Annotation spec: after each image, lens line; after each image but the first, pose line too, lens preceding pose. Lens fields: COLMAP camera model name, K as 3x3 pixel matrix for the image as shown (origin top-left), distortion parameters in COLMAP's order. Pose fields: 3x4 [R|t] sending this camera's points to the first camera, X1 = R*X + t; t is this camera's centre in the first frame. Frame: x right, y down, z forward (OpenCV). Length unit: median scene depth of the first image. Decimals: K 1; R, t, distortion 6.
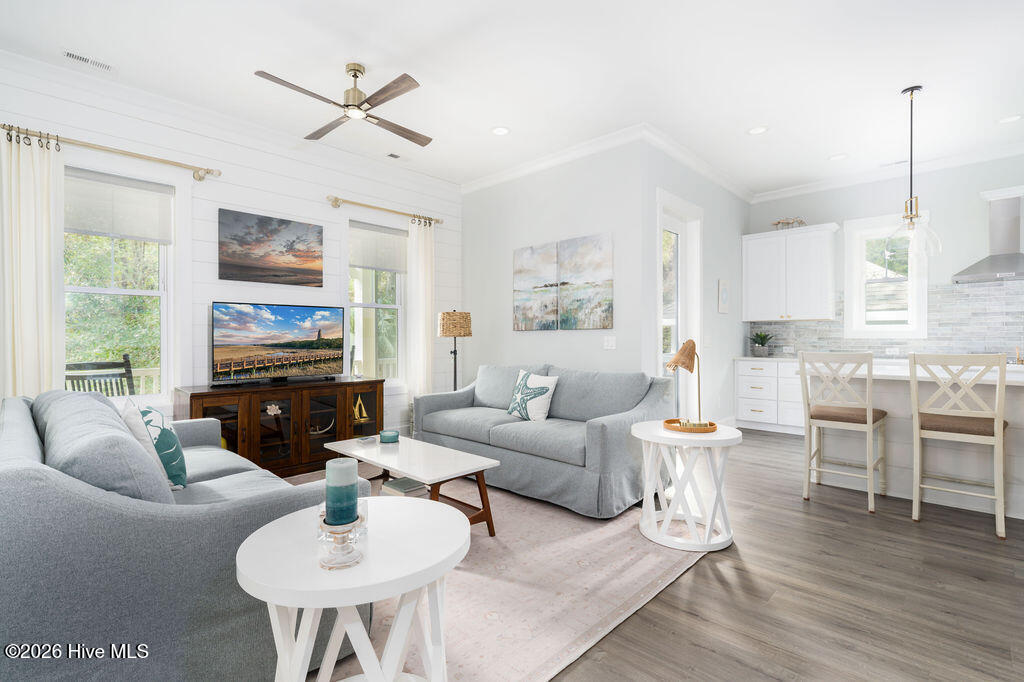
lens RADIAL K [[475.8, 0, 504.7], [0, 475.8, 338.1], [0, 0, 1]] dist [0.003130, -0.000173]
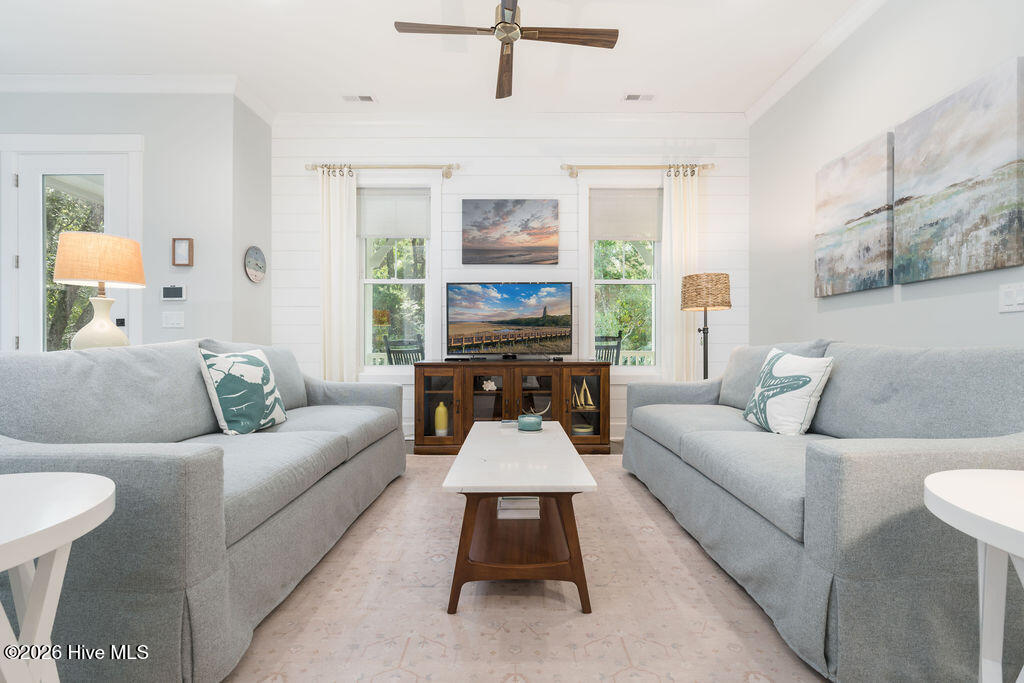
lens RADIAL K [[425.5, 0, 515.3], [0, 425.5, 347.2], [0, 0, 1]] dist [0.002808, -0.001760]
pose [[0.703467, 0.006385, -0.710700, 0.174722], [0.000603, 0.999954, 0.009580, 0.055536], [0.710728, -0.007168, 0.703430, 0.356215]]
